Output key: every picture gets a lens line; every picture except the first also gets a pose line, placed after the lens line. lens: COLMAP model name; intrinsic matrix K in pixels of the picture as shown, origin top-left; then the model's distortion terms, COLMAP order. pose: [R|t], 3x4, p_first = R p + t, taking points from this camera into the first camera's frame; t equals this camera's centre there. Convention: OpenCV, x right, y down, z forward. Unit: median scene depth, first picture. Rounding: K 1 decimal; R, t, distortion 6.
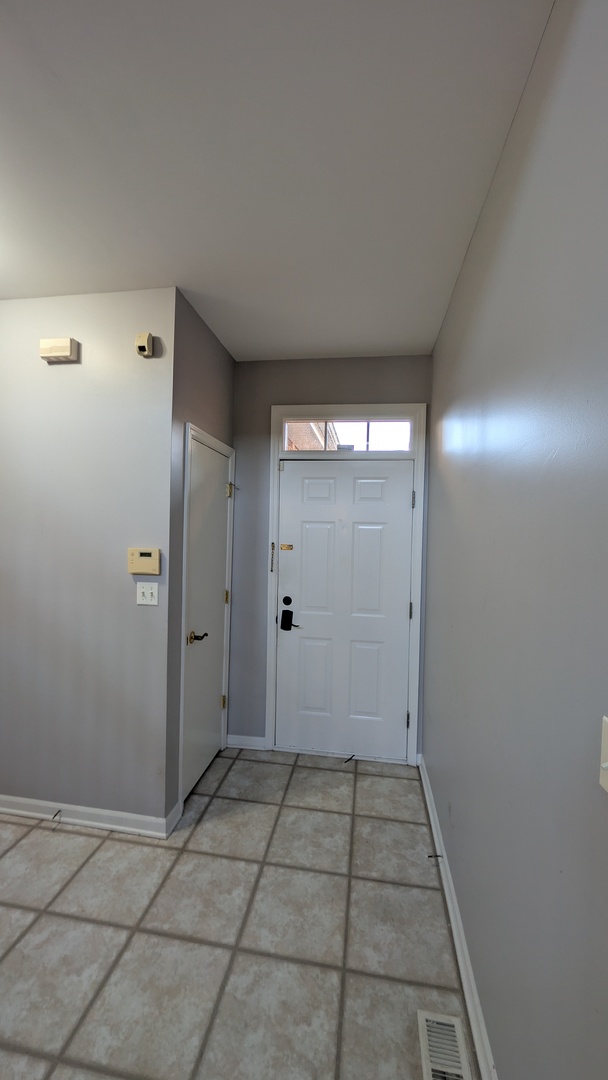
lens RADIAL K [[412.3, 0, 302.7], [0, 412.3, 537.4], [0, 0, 1]] dist [0.003517, -0.000135]
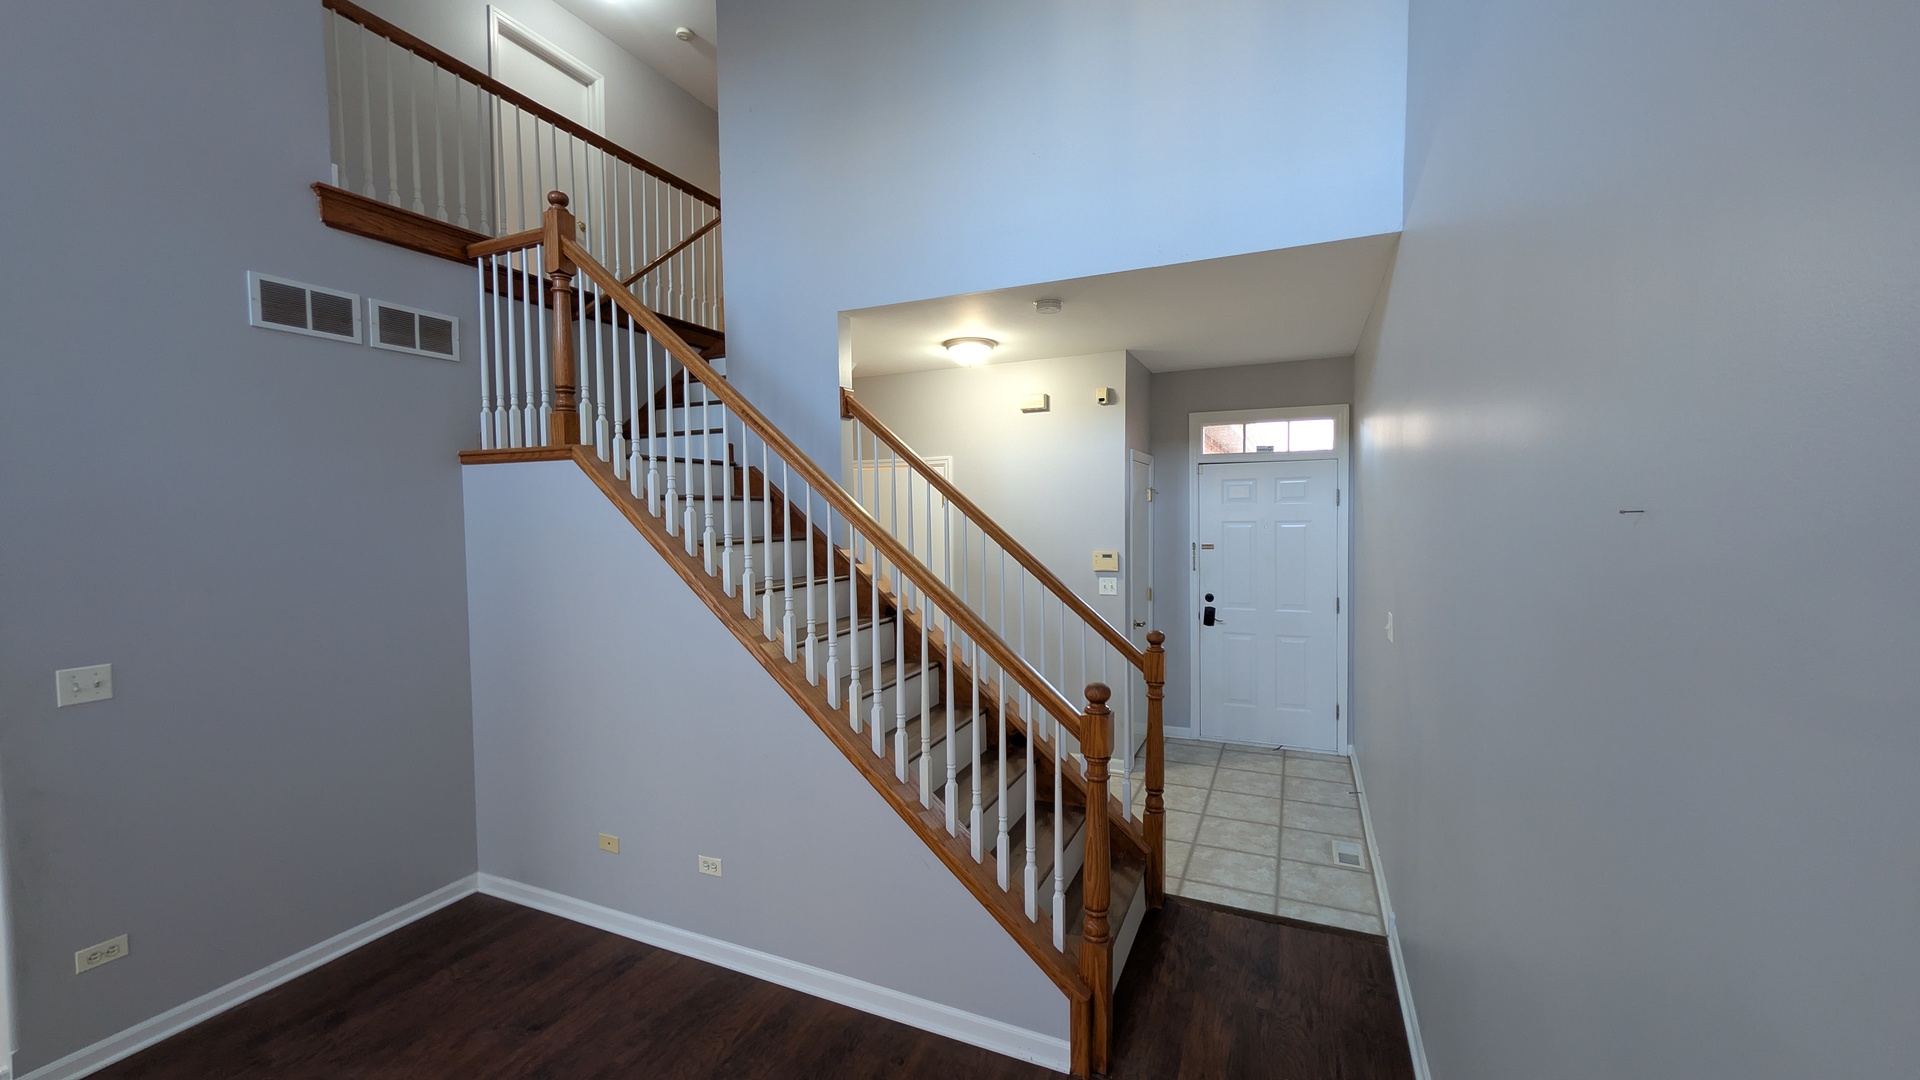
lens RADIAL K [[734.5, 0, 968.0], [0, 734.5, 546.2], [0, 0, 1]] dist [-0.001158, -0.000930]
pose [[0.966757, -0.027366, -0.254228, -0.166592], [0.033875, 0.999200, 0.021260, -0.041651], [0.253443, -0.029165, 0.966911, -1.045044]]
